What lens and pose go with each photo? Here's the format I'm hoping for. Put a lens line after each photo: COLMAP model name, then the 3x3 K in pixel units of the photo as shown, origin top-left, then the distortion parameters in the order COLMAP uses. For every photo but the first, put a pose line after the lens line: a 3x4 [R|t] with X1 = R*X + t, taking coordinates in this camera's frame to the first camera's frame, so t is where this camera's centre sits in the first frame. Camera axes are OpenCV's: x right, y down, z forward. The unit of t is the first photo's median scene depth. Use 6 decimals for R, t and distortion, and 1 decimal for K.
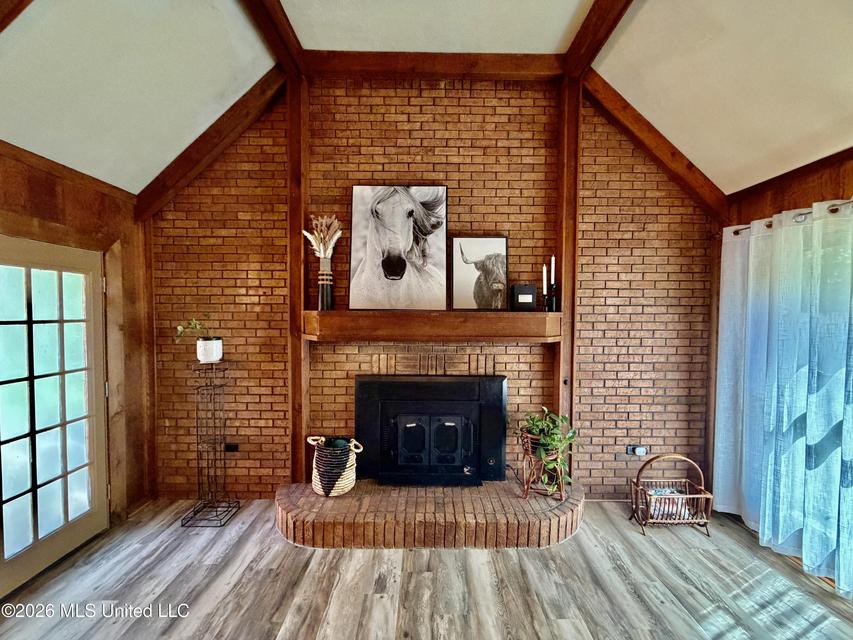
lens RADIAL K [[340.8, 0, 422.6], [0, 340.8, 317.6], [0, 0, 1]] dist [-0.001804, -0.000068]
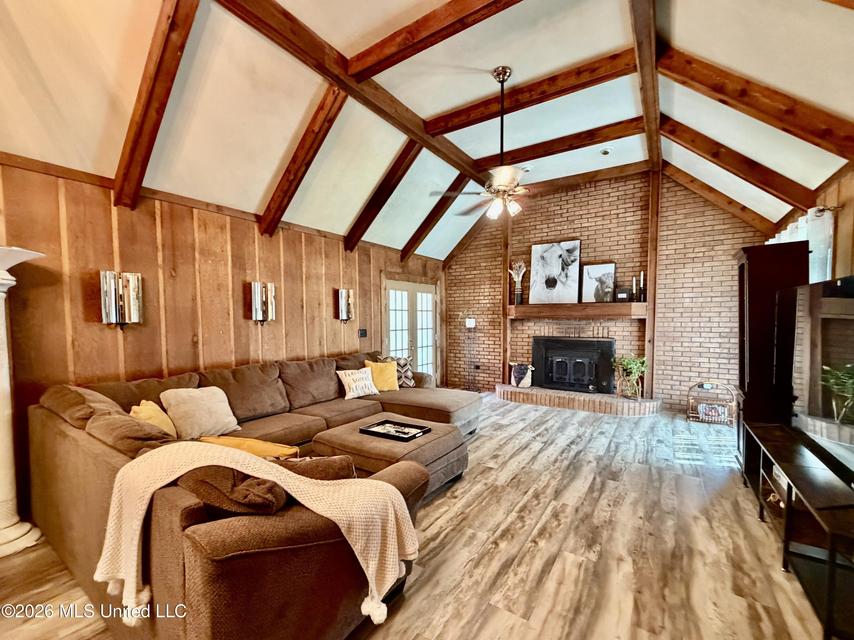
lens RADIAL K [[364.7, 0, 412.6], [0, 364.7, 338.8], [0, 0, 1]] dist [-0.001597, -0.000056]
pose [[0.824313, 0.023508, -0.565646, 0.474070], [-0.000447, 0.999164, 0.040872, 0.097578], [0.566134, -0.033439, 0.823635, -1.287667]]
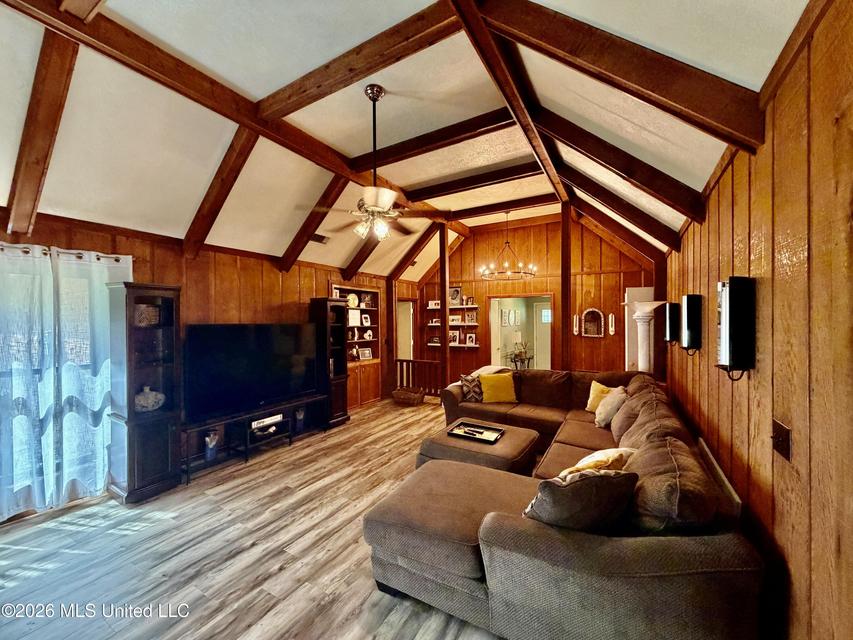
lens RADIAL K [[340.8, 0, 422.6], [0, 340.8, 317.6], [0, 0, 1]] dist [-0.001804, -0.000068]
pose [[-0.859581, -0.001840, 0.510996, -0.669012], [0.004523, 0.999927, 0.011210, -0.032094], [-0.510979, 0.011948, -0.859510, 0.774689]]
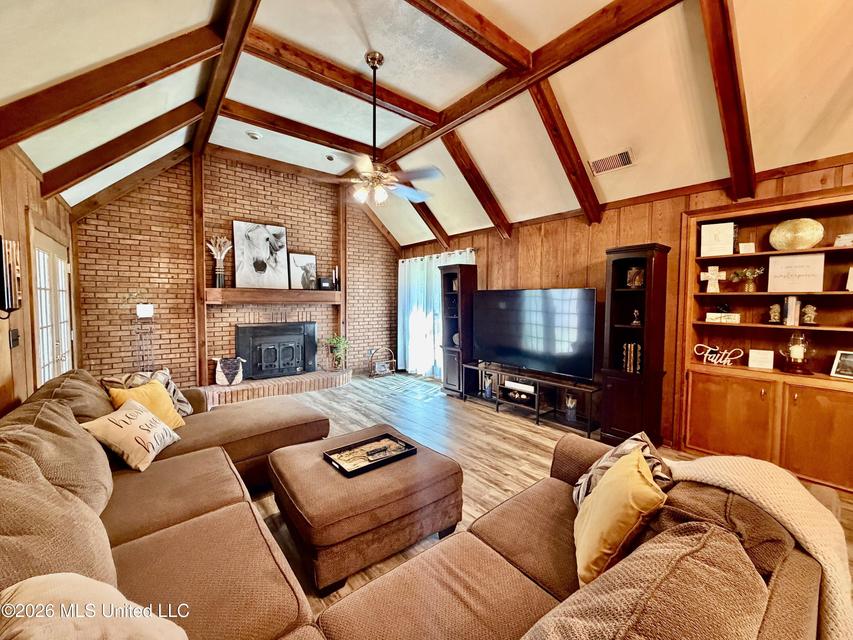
lens RADIAL K [[347.2, 0, 426.5], [0, 347.2, 320.0], [0, 0, 1]] dist [0.000169, 0.000028]
pose [[0.779597, -0.035166, 0.625293, -0.578609], [0.008929, 0.998945, 0.045048, 0.074078], [-0.626217, -0.029536, 0.779089, -1.120379]]
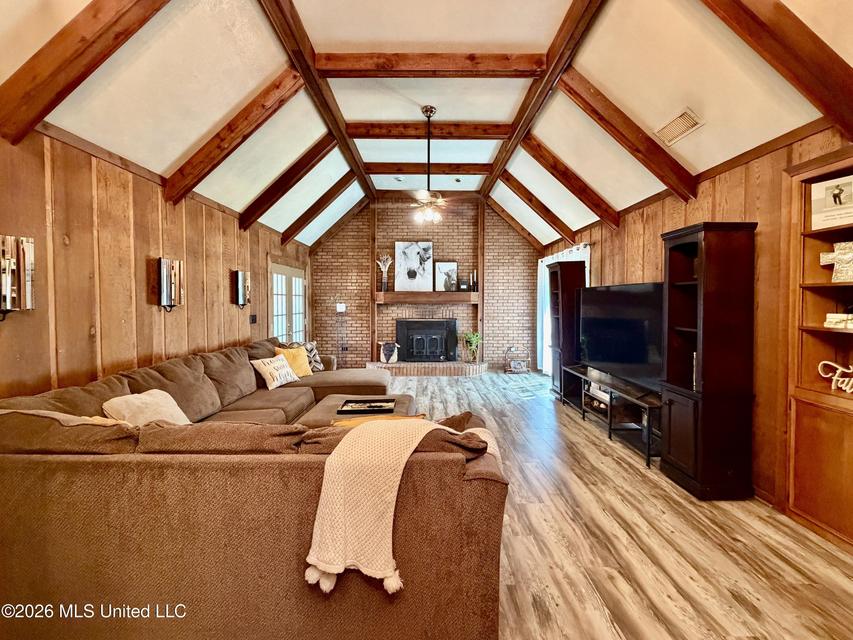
lens RADIAL K [[353.3, 0, 426.9], [0, 353.3, 312.2], [0, 0, 1]] dist [-0.000346, -0.000206]
pose [[0.999922, -0.004815, 0.011563, -0.004894], [0.004661, 0.999900, 0.013361, 0.093883], [-0.011626, -0.013306, 0.999844, -1.581677]]
